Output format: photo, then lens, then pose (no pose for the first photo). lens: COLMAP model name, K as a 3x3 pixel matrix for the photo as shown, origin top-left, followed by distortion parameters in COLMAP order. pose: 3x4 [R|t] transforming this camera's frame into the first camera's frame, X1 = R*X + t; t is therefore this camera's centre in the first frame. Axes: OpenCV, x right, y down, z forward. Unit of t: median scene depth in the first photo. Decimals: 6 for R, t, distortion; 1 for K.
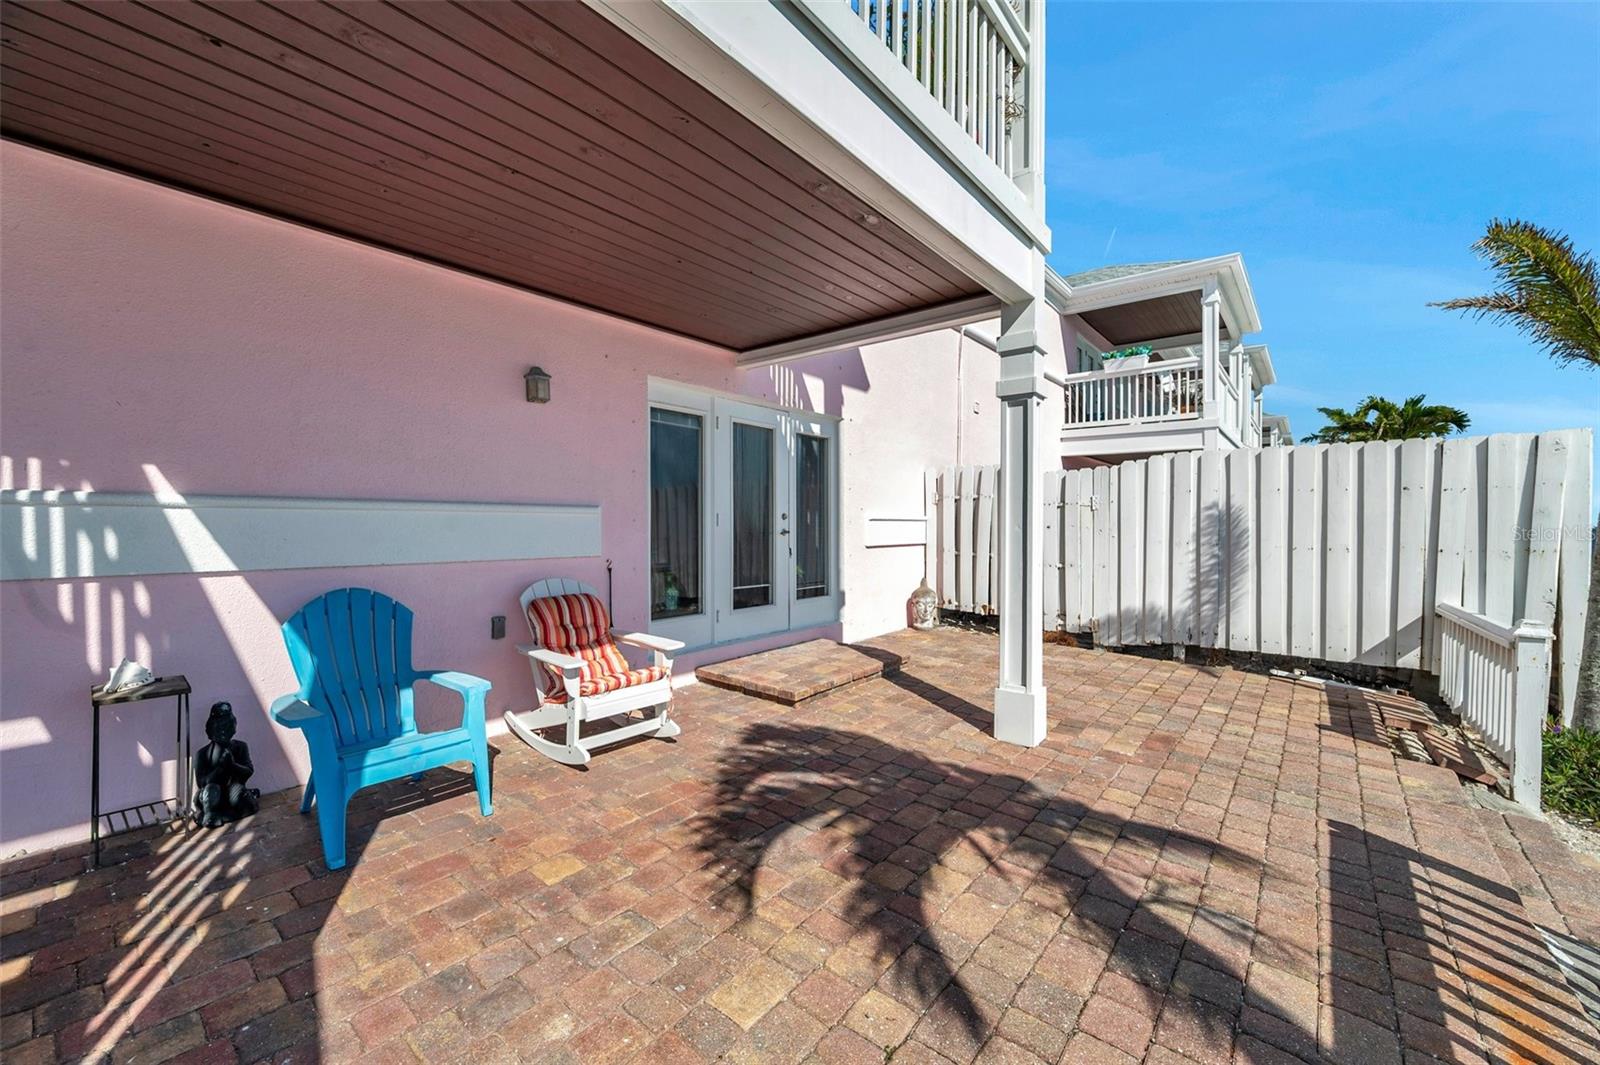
lens RADIAL K [[635.8, 0, 798.1], [0, 635.8, 531.5], [0, 0, 1]] dist [0.001996, 0.000161]
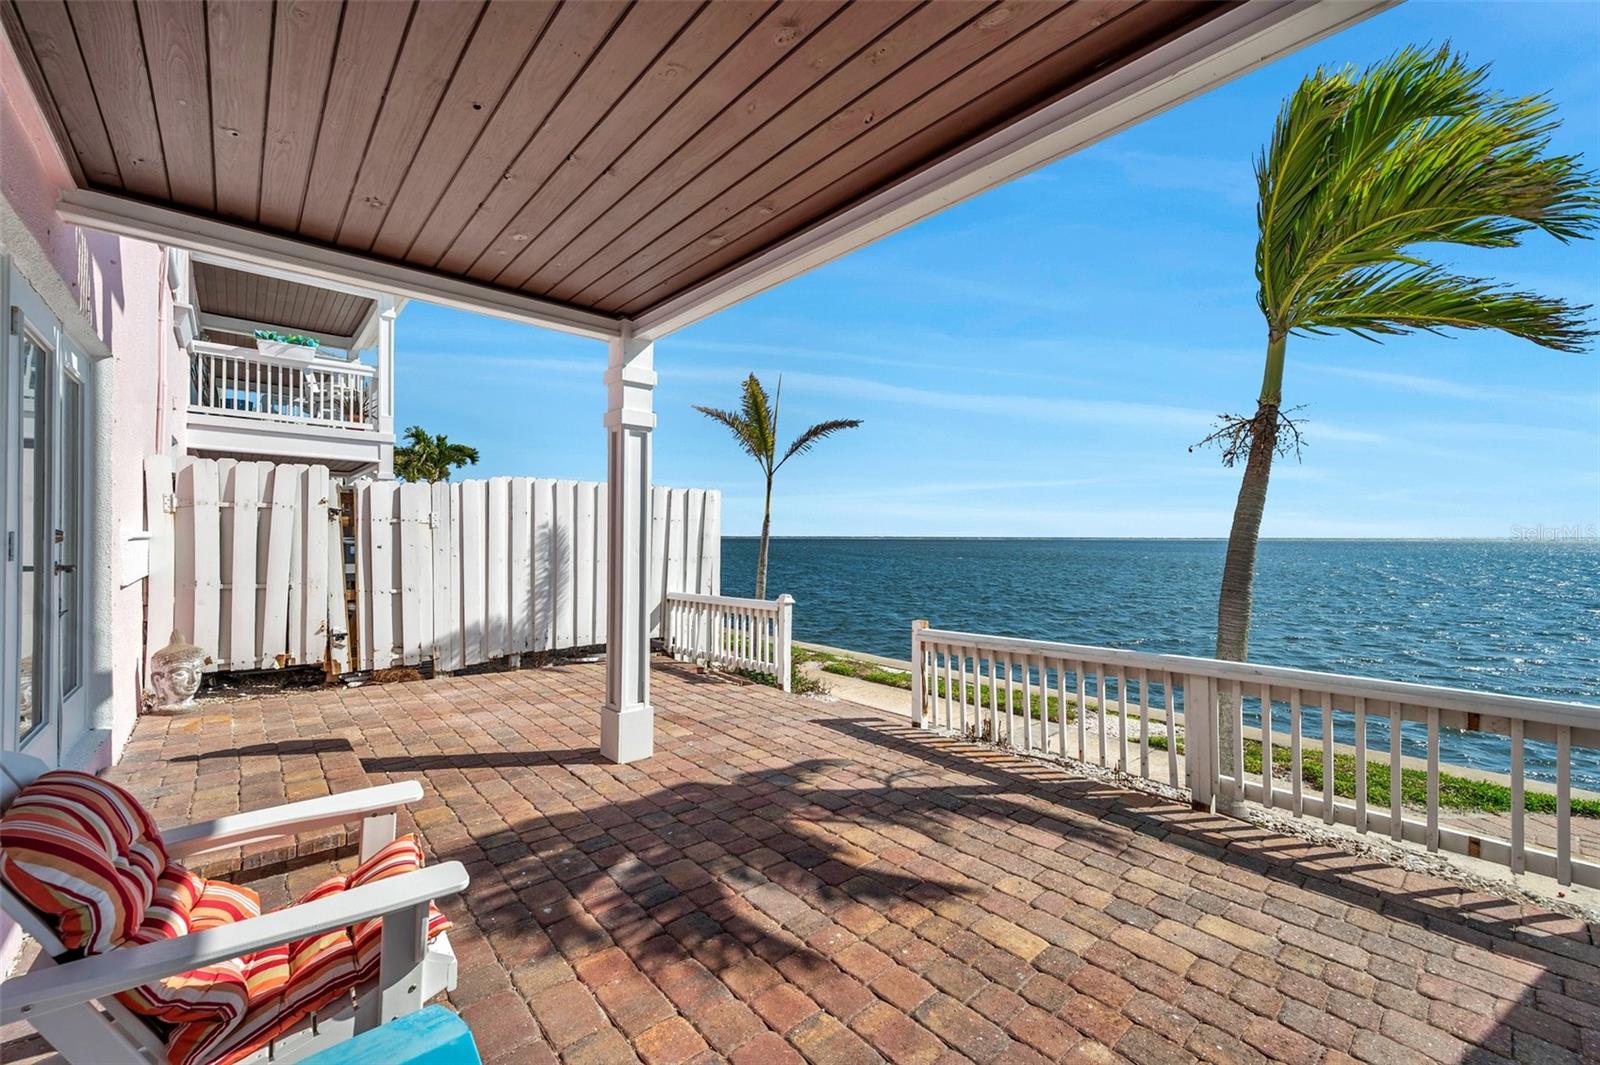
lens RADIAL K [[638.6, 0, 798.0], [0, 638.6, 529.3], [0, 0, 1]] dist [0.000186, 0.000028]
pose [[0.166852, 0.006930, 0.985958, -0.544992], [0.009448, 0.999918, -0.008627, -0.026851], [-0.985937, 0.010755, 0.166773, 0.475244]]
